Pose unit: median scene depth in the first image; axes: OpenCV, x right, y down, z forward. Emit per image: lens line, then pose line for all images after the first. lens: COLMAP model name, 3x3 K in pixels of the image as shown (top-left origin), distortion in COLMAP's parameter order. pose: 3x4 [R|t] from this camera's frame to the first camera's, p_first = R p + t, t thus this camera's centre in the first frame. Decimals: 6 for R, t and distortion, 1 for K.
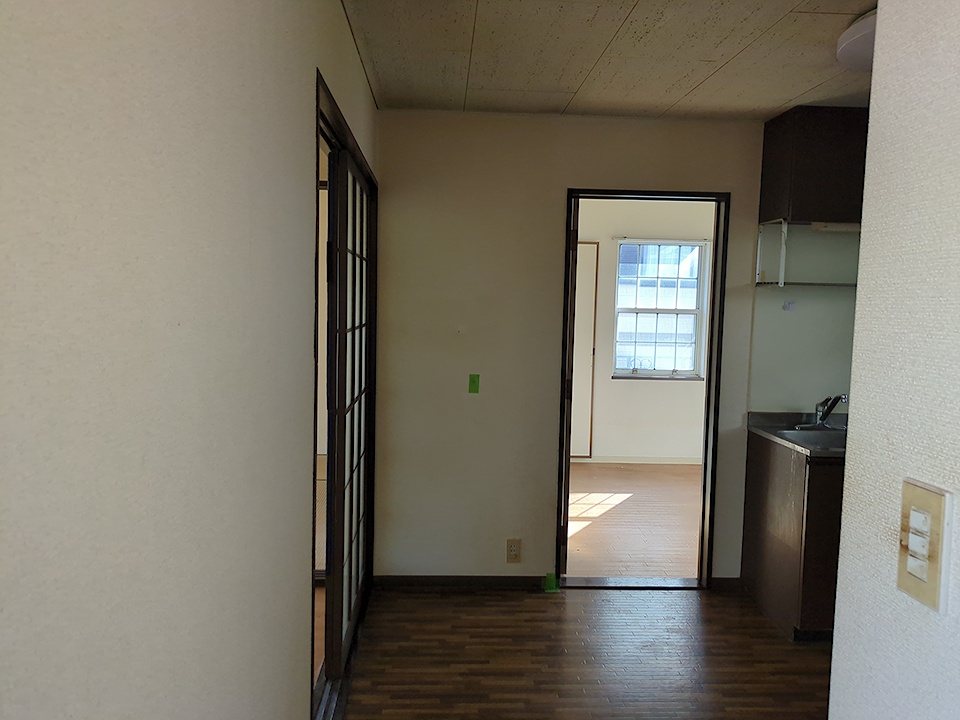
lens RADIAL K [[725.3, 0, 473.5], [0, 725.3, 354.1], [0, 0, 1]] dist [0.057385, -0.060980]
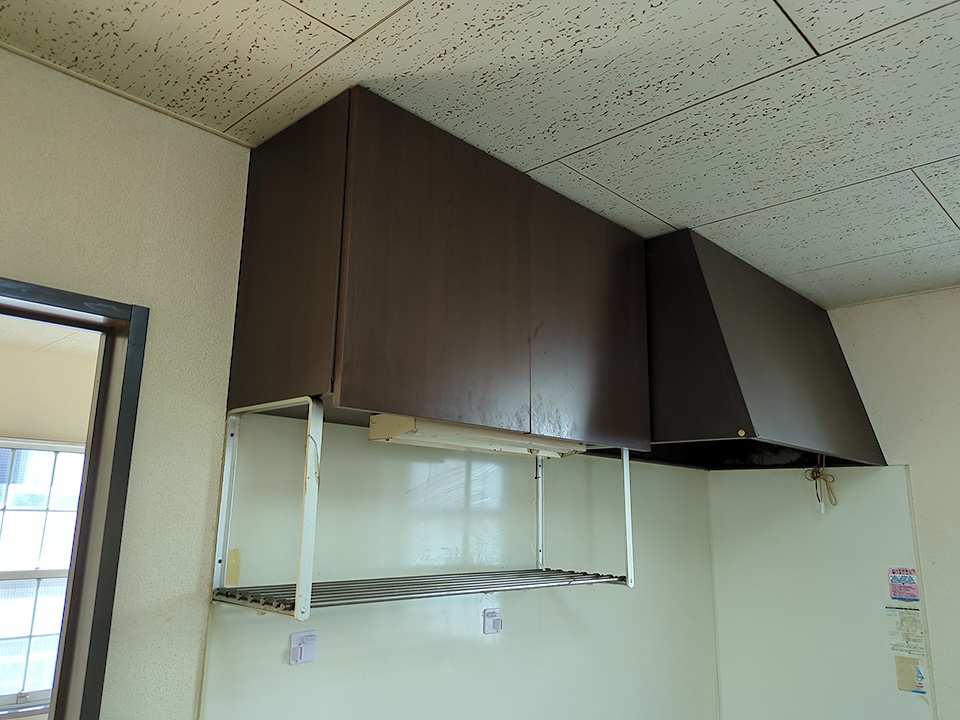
lens RADIAL K [[725.3, 0, 473.5], [0, 725.3, 354.1], [0, 0, 1]] dist [0.057385, -0.060980]
pose [[0.731968, 0.137446, 0.667331, 0.242953], [0.054505, 0.964490, -0.258435, -0.110191], [-0.679155, 0.225539, 0.698484, 0.680503]]
